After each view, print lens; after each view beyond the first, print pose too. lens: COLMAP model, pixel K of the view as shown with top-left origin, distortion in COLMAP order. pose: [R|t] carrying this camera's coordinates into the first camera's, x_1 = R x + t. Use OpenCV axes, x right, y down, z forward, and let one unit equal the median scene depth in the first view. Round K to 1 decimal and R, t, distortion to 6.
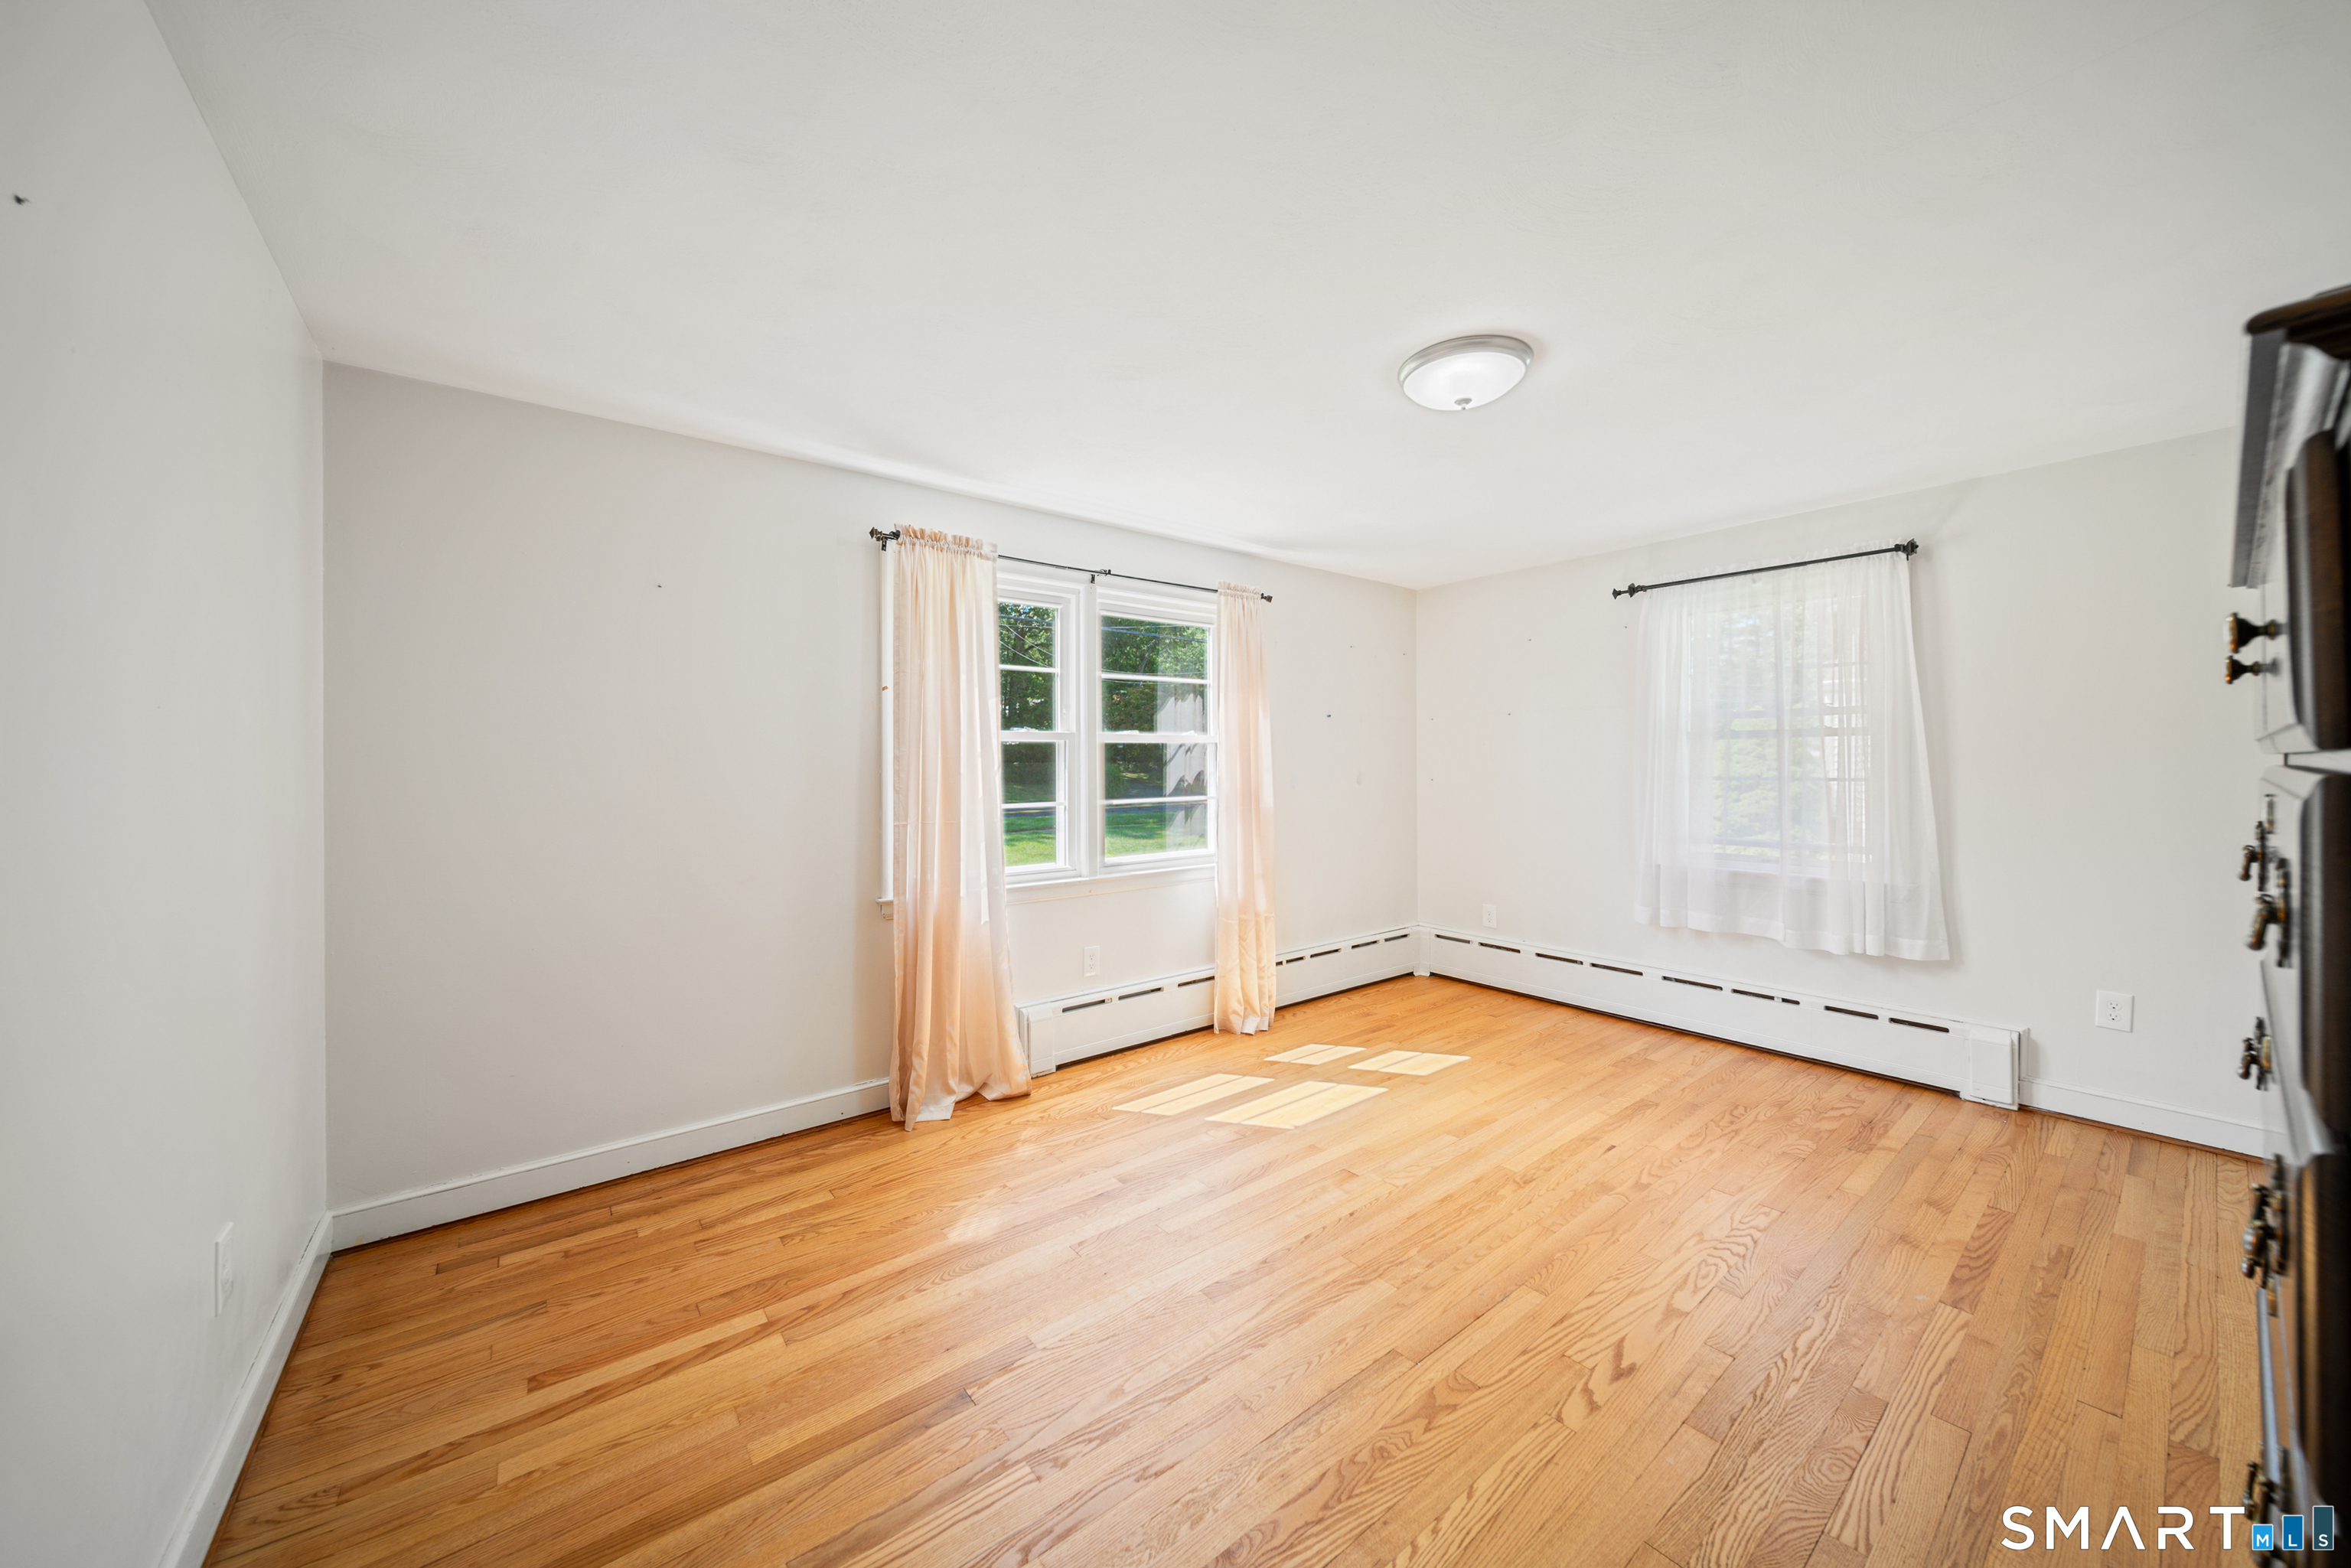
lens RADIAL K [[815.7, 0, 1164.3], [0, 815.7, 780.3], [0, 0, 1]] dist [-0.000283, -0.000146]
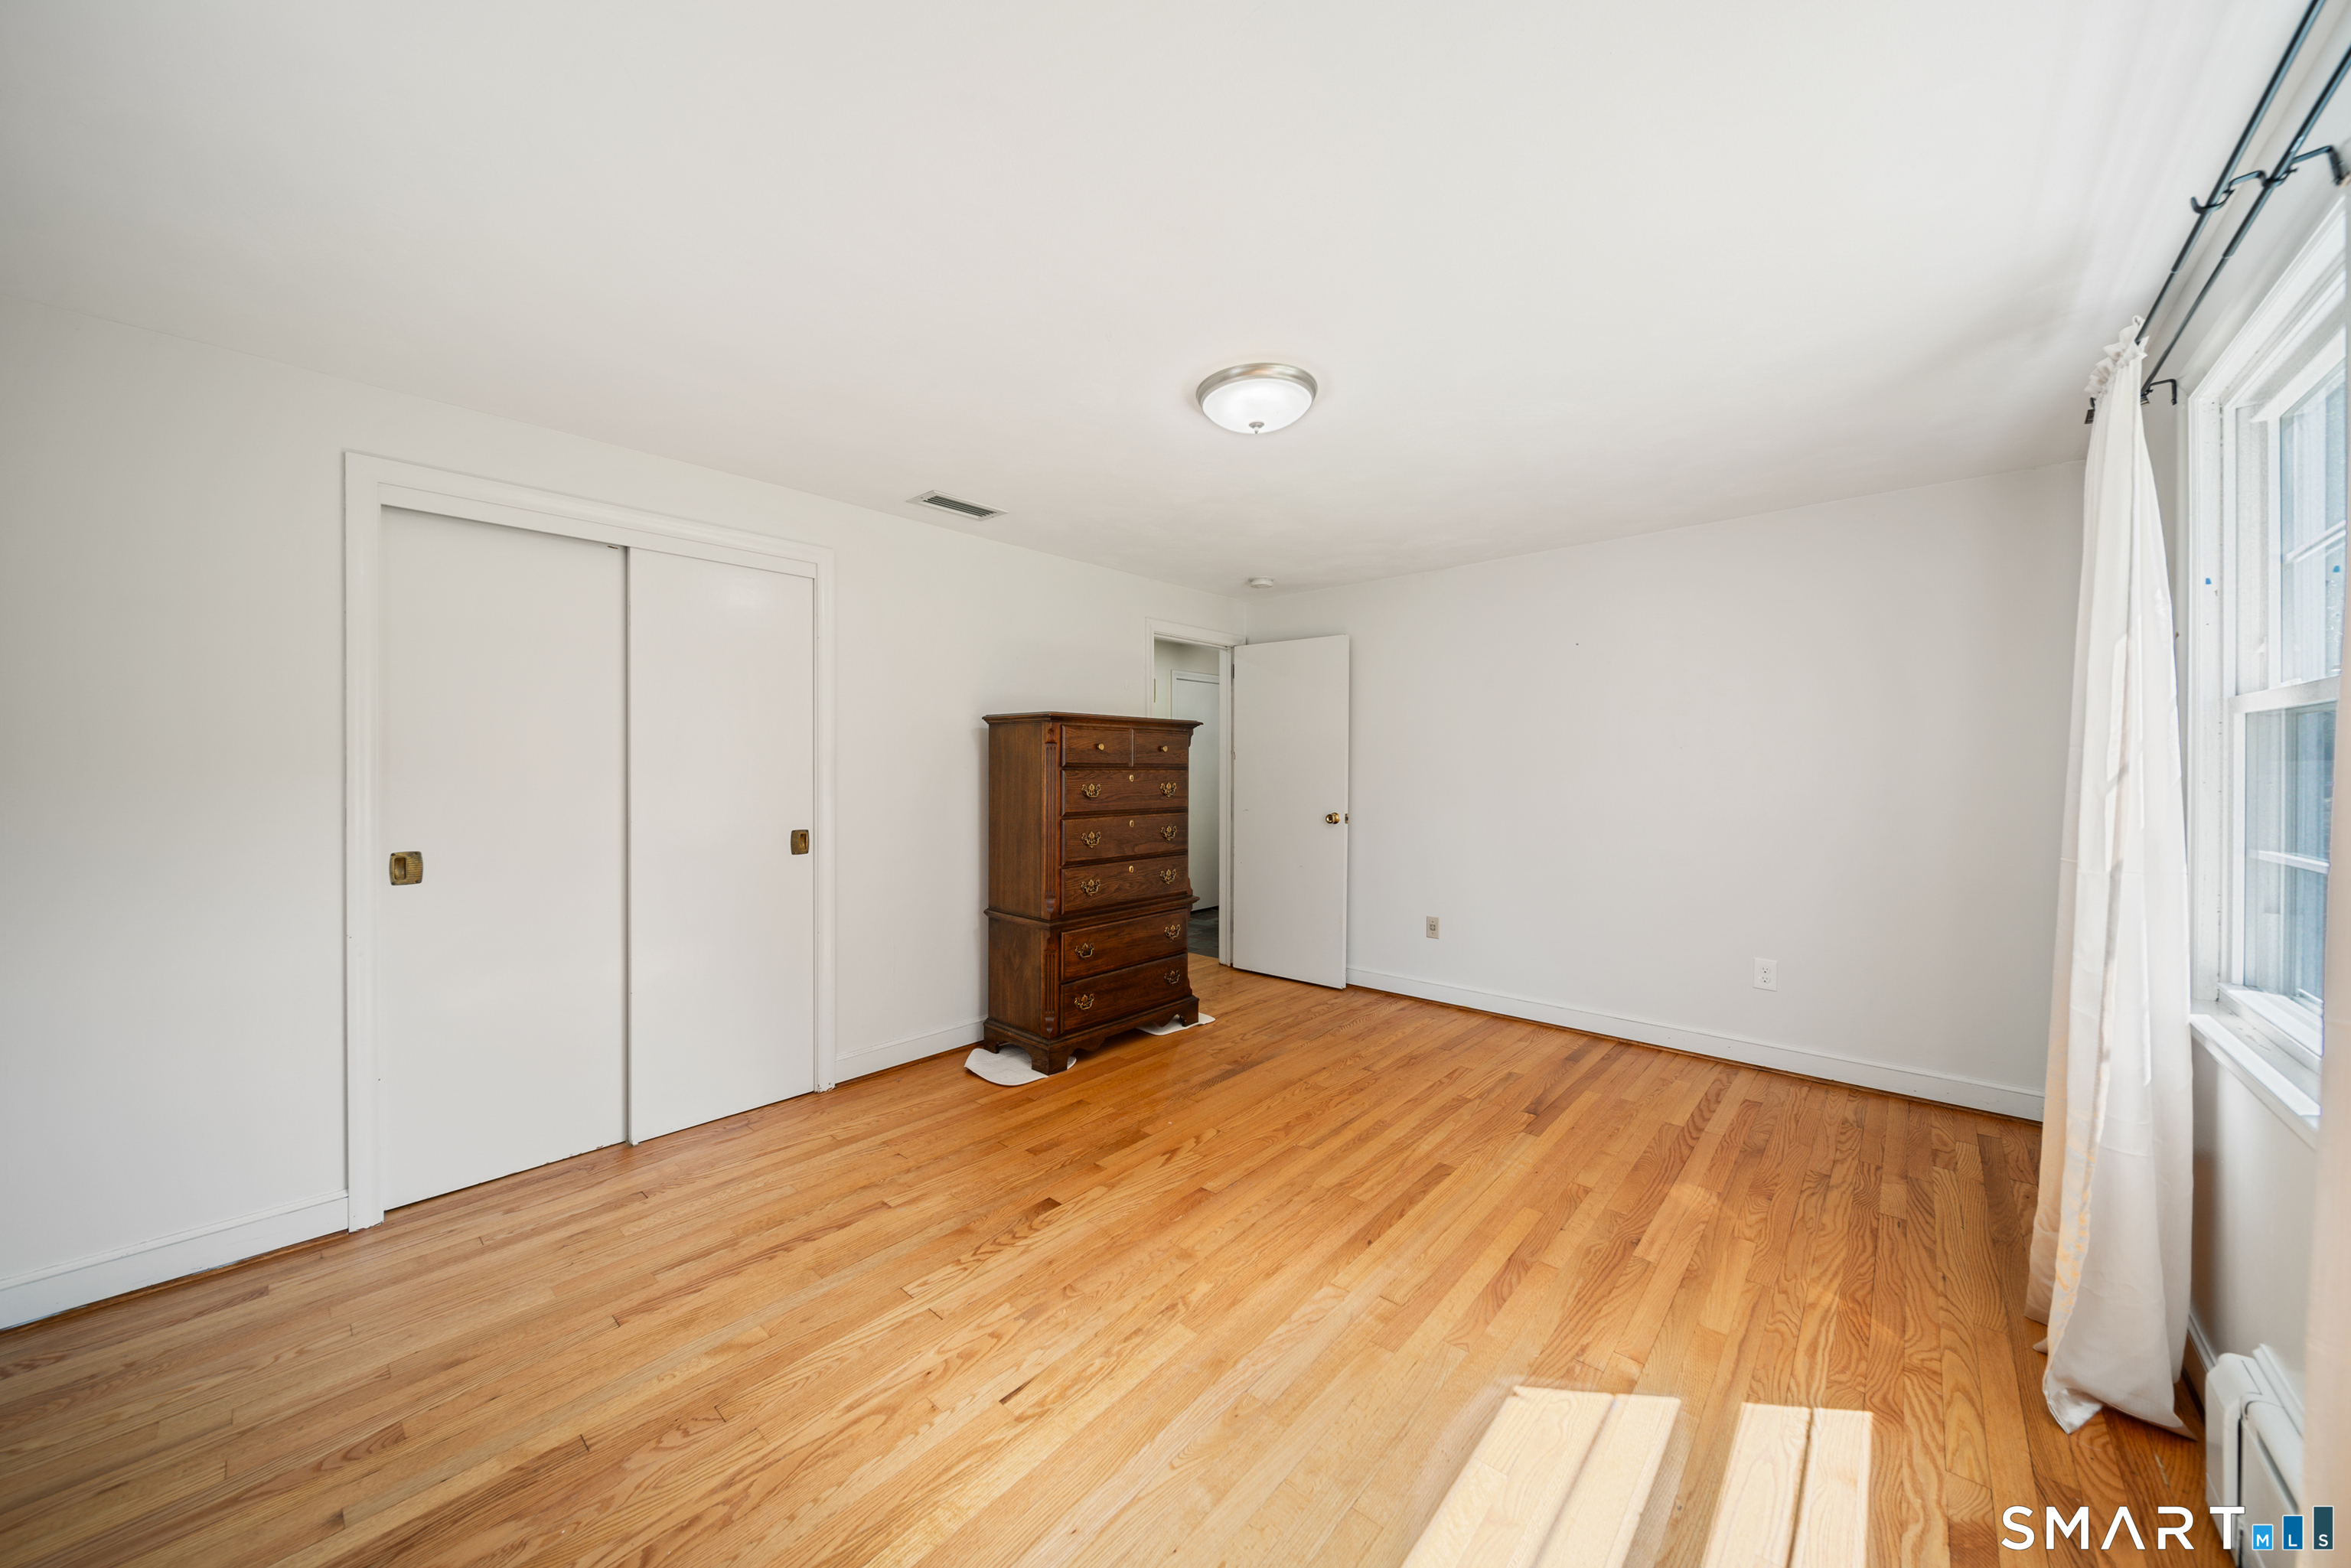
lens RADIAL K [[825.5, 0, 1161.0], [0, 825.5, 765.3], [0, 0, 1]] dist [0.001914, -0.000133]
pose [[-0.984395, 0.003744, -0.175933, 0.525522], [0.001378, 0.999907, 0.013569, -0.029465], [0.175968, 0.013114, -0.984309, 1.566001]]
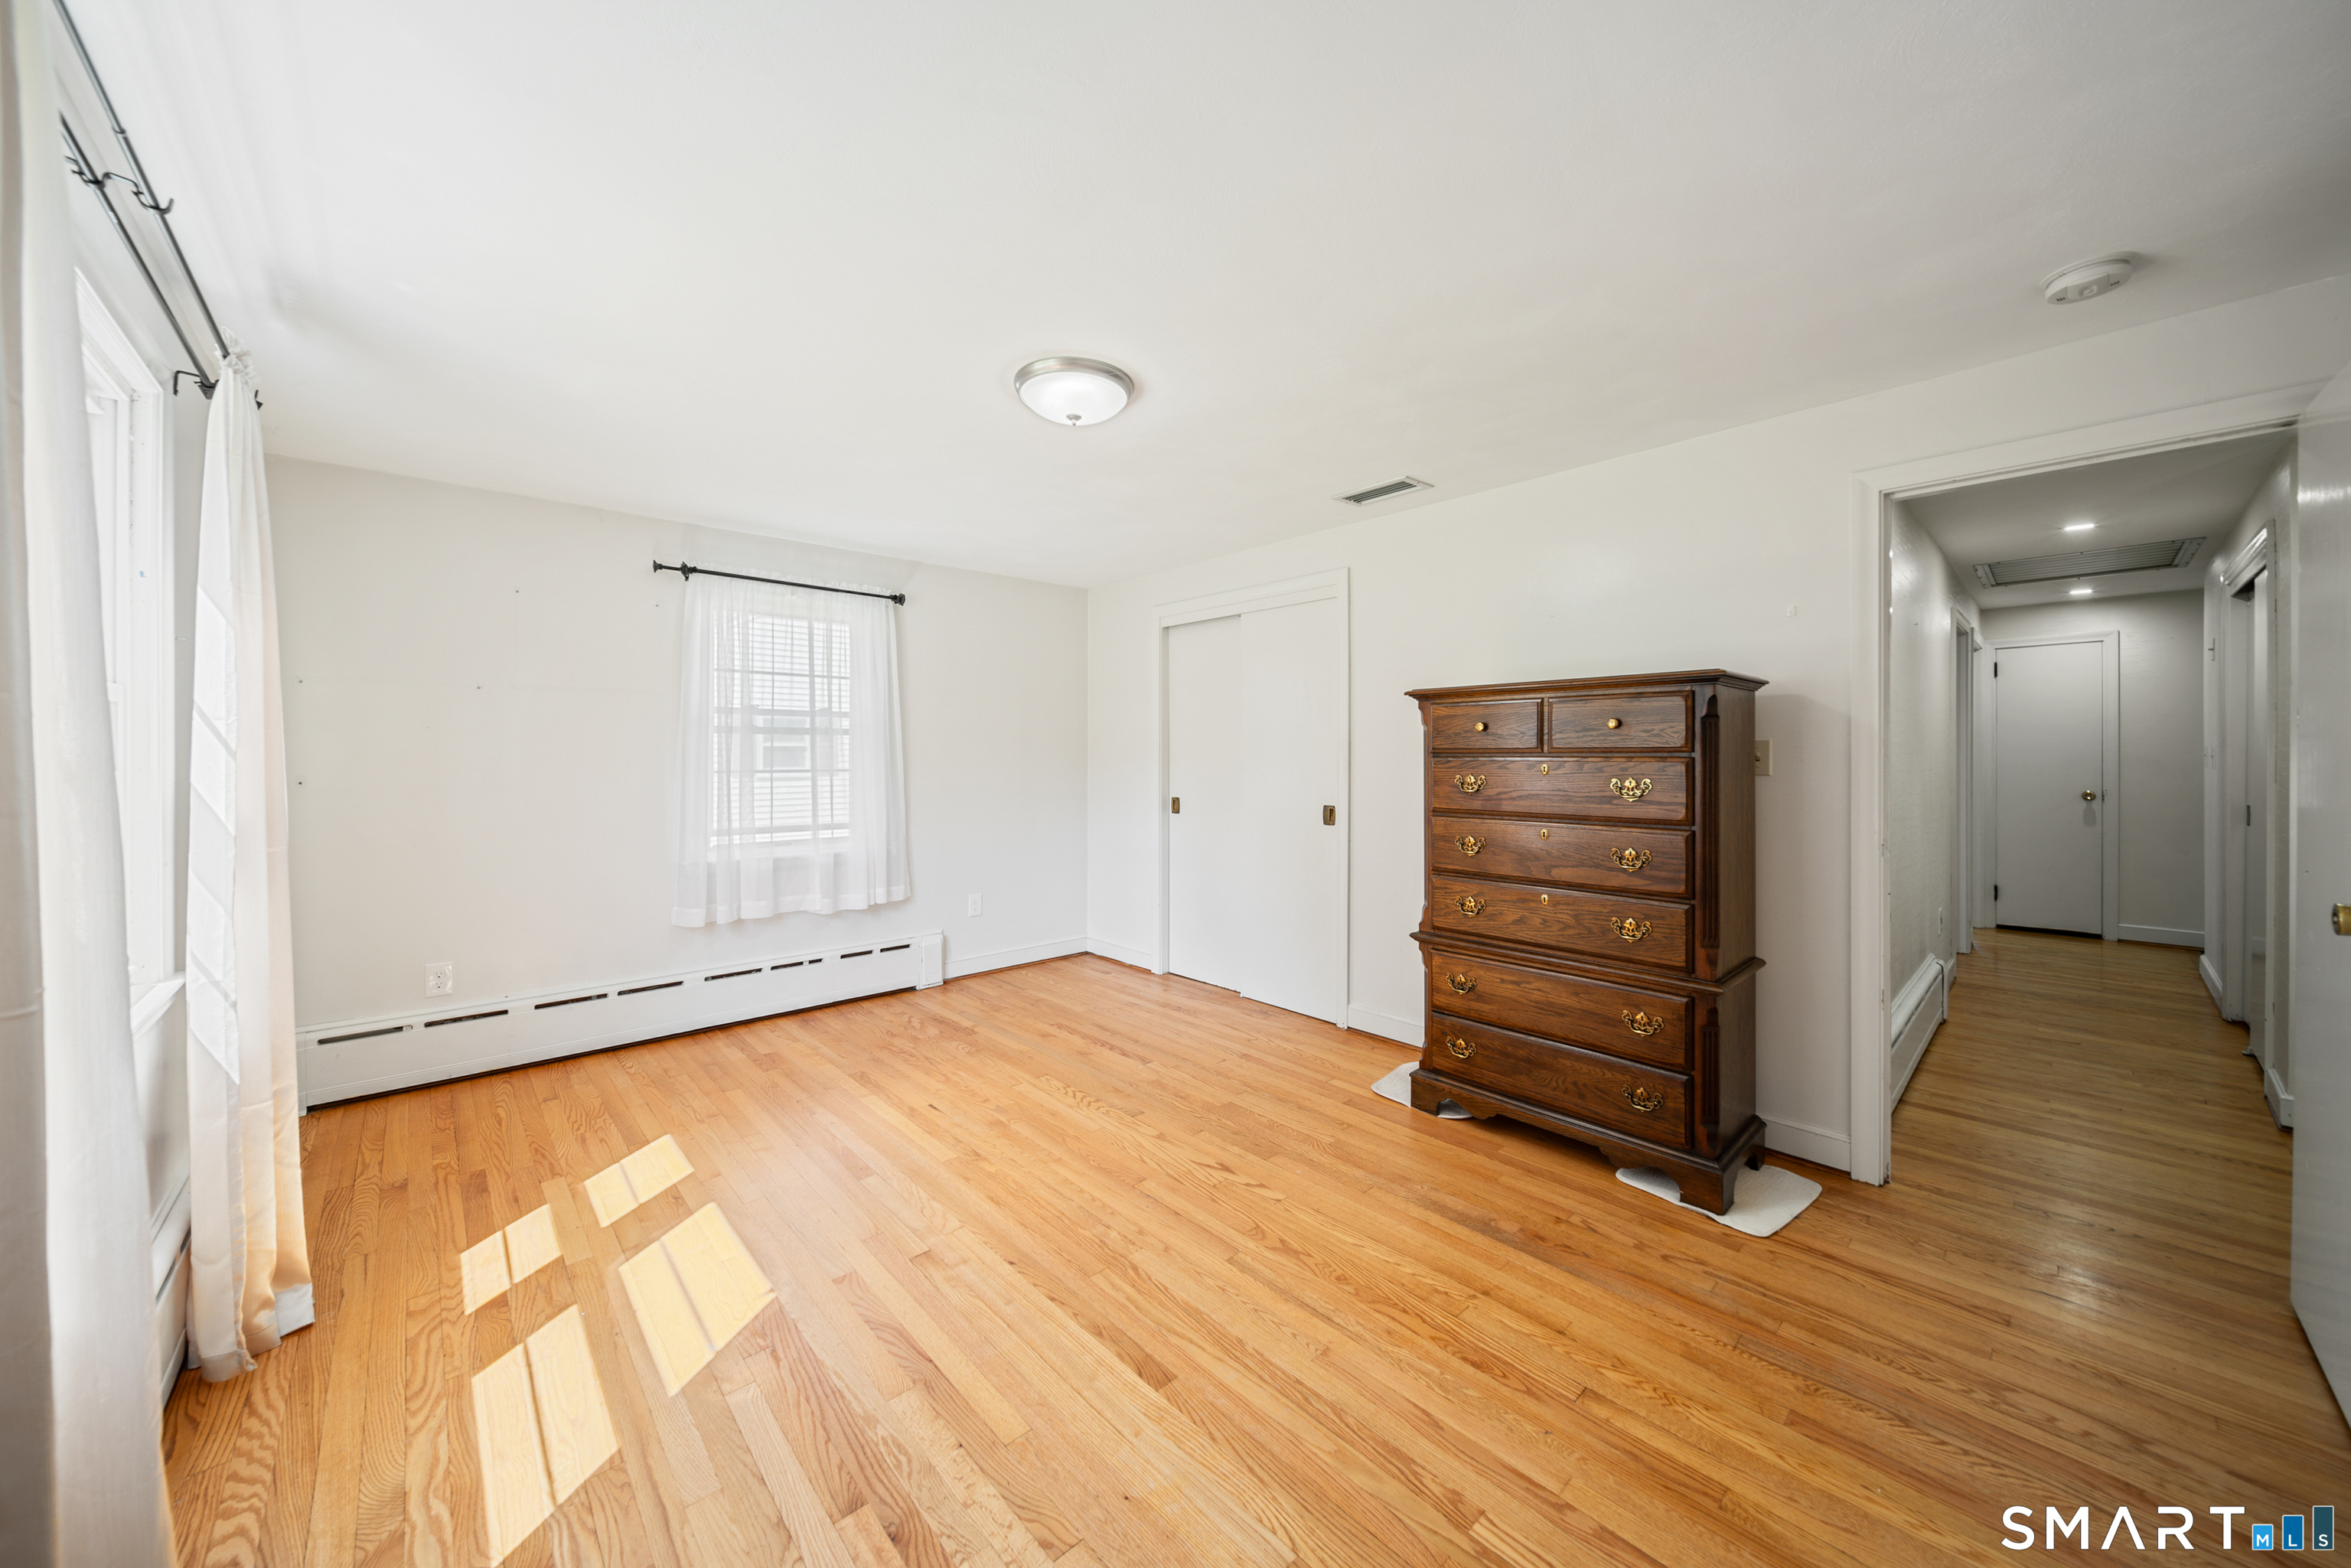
lens RADIAL K [[825.5, 0, 1161.0], [0, 825.5, 765.3], [0, 0, 1]] dist [0.001914, -0.000133]
pose [[-0.071524, -0.005736, 0.997422, -0.556520], [0.020025, 0.999774, 0.007186, -0.009340], [-0.997238, 0.020487, -0.071393, 0.735962]]
